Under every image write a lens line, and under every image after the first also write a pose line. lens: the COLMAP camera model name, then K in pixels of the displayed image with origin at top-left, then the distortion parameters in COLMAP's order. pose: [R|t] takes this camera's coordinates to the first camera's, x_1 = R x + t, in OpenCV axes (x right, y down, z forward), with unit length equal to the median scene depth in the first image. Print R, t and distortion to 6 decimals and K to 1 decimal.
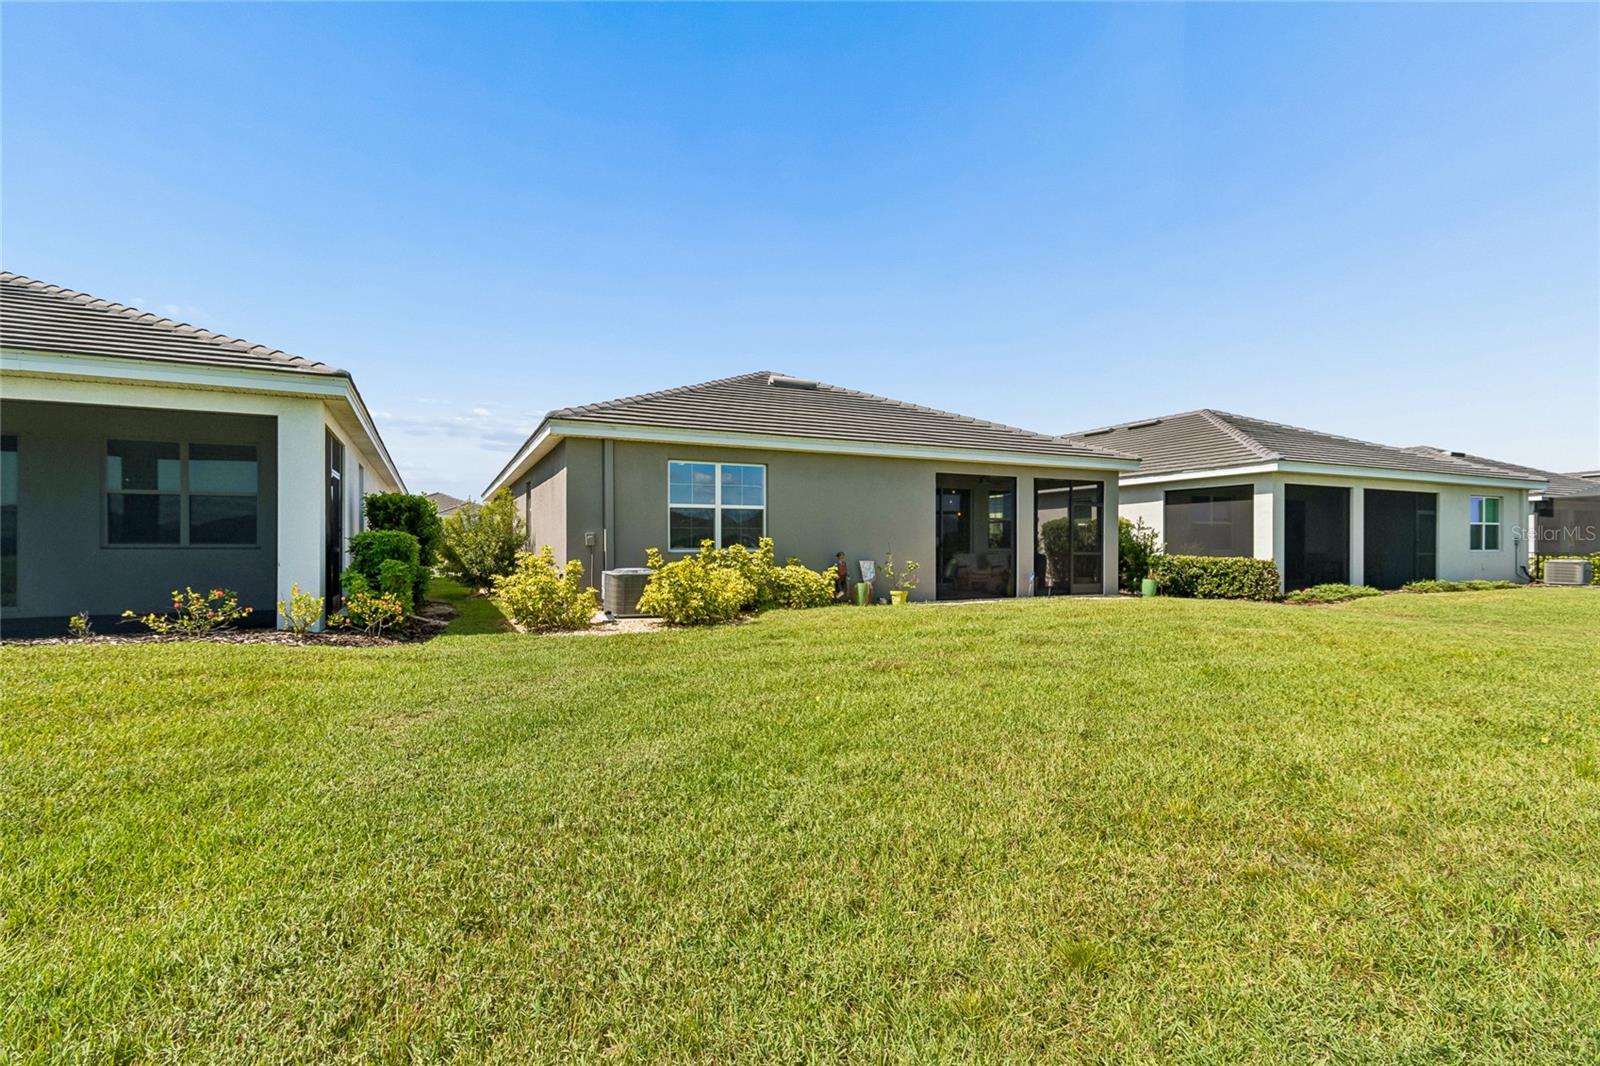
lens RADIAL K [[733.2, 0, 768.6], [0, 733.2, 543.8], [0, 0, 1]] dist [-0.002225, -0.000252]
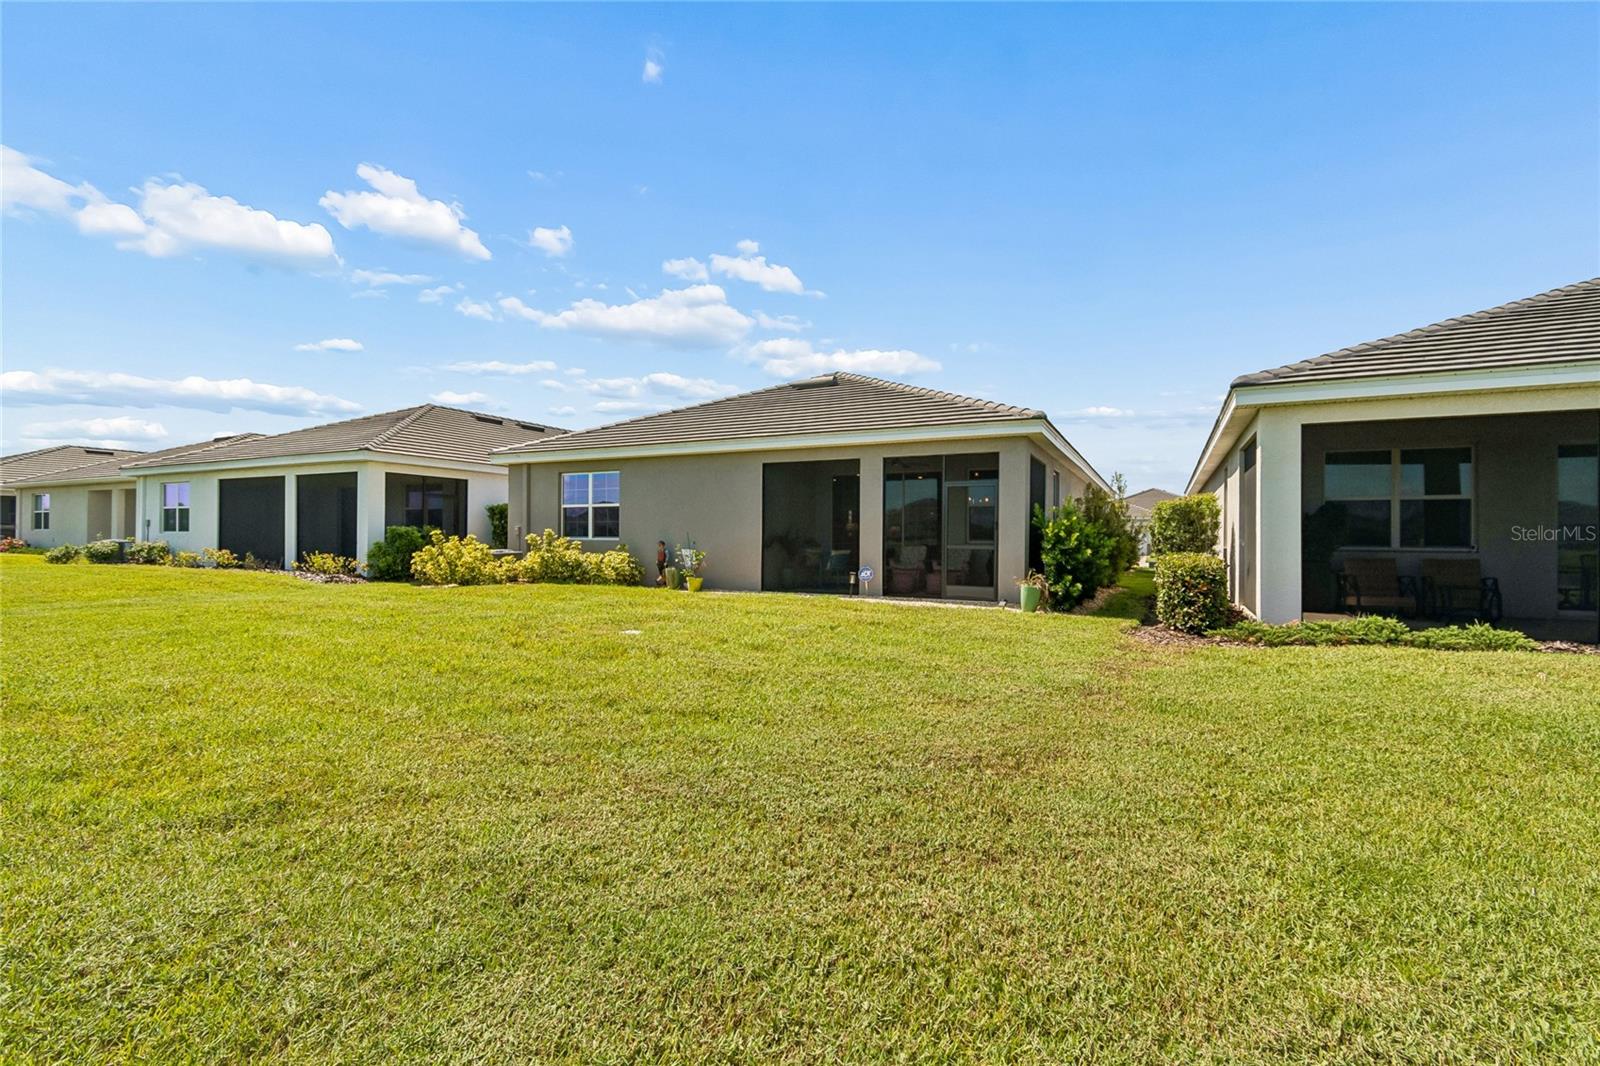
lens RADIAL K [[735.3, 0, 768.6], [0, 735.3, 534.9], [0, 0, 1]] dist [0.000780, -0.000034]
pose [[0.603730, -0.000260, -0.797189, 0.972741], [-0.006434, 0.999966, -0.005199, 0.005686], [0.797163, 0.008268, 0.603707, 0.377864]]
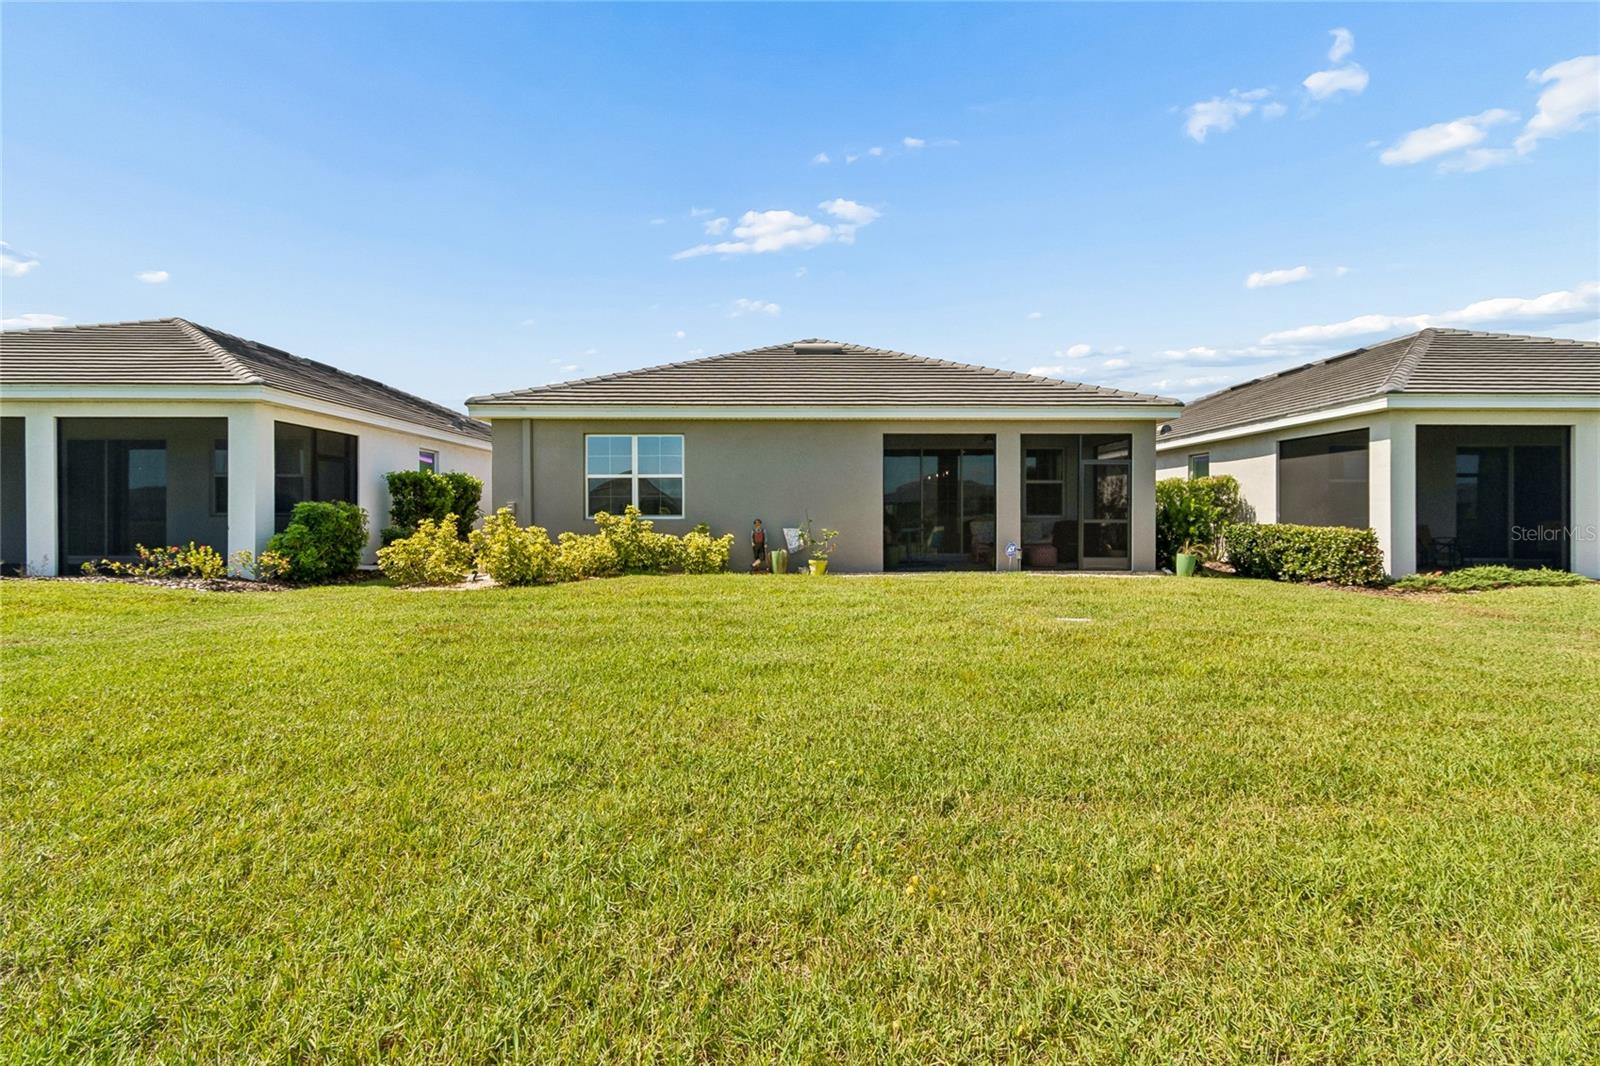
lens RADIAL K [[714.9, 0, 789.4], [0, 714.9, 508.2], [0, 0, 1]] dist [0.001272, -0.000162]
pose [[0.917951, -0.005792, -0.396651, 0.448897], [0.003191, 0.999969, -0.007219, 0.002965], [0.396681, 0.005361, 0.917941, 0.117848]]
